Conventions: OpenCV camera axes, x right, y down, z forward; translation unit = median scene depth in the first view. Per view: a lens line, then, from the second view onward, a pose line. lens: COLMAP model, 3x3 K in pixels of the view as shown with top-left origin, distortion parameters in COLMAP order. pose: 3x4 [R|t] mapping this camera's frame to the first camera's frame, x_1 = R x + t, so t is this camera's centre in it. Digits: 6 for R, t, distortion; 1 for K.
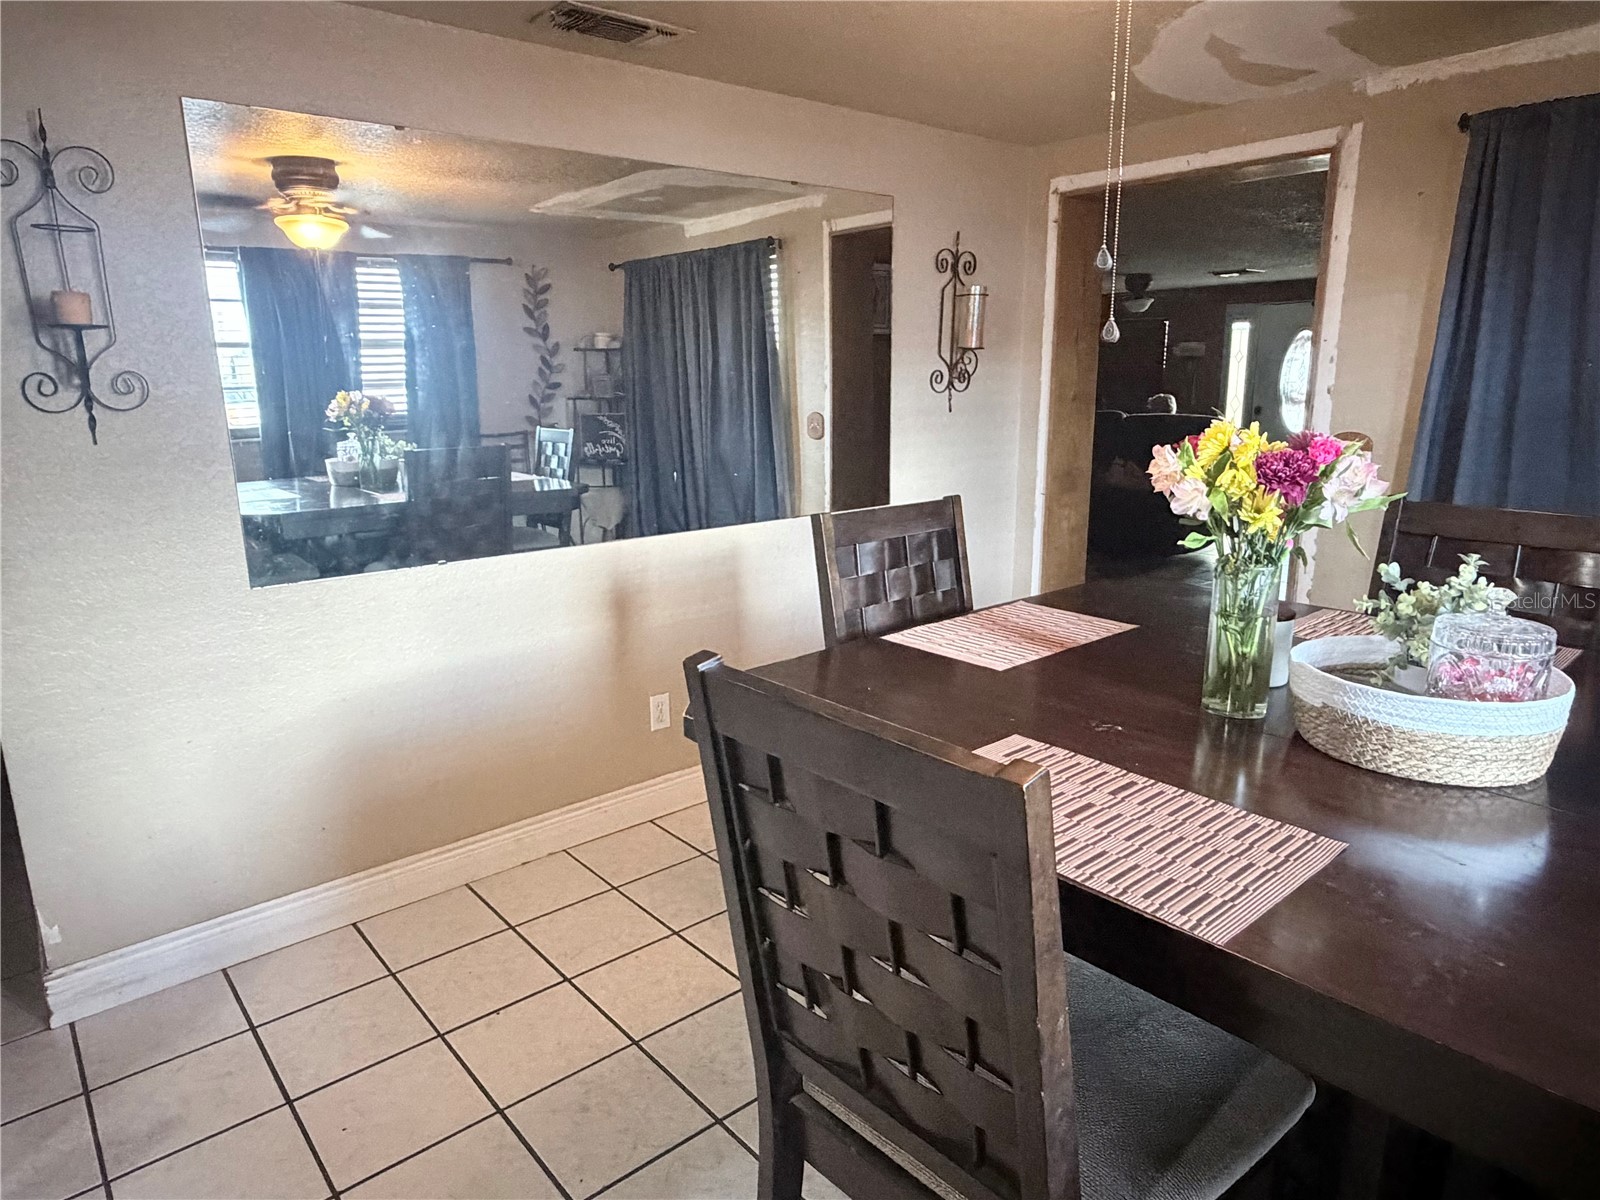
lens RADIAL K [[992.3, 0, 800.0], [0, 992.3, 600.0], [0, 0, 1]] dist [0.002784, 0.004294]
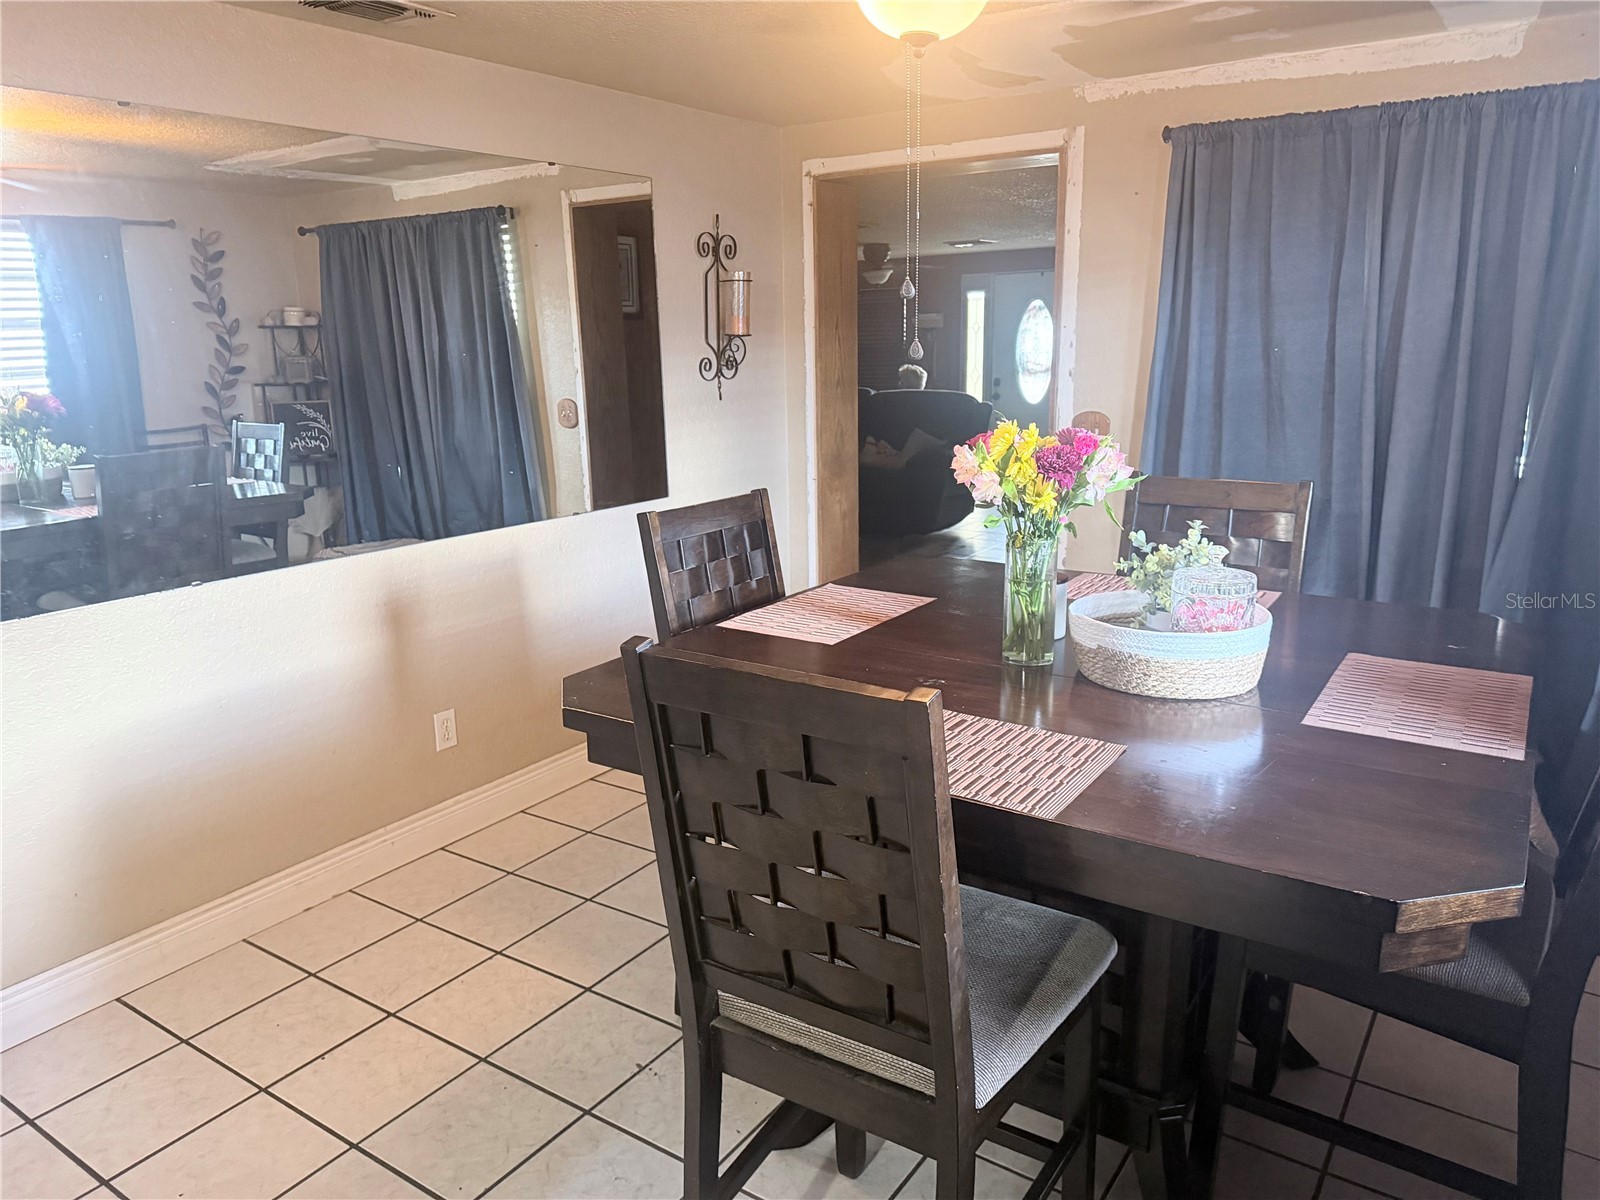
lens RADIAL K [[1131.2, 0, 800.0], [0, 1131.2, 600.0], [0, 0, 1]] dist [0.178739, -0.301283]
pose [[0.964430, -0.069134, 0.255138, -0.125736], [0.068546, 0.997585, 0.011208, 0.002596], [-0.255296, 0.006679, 0.966840, -0.188742]]
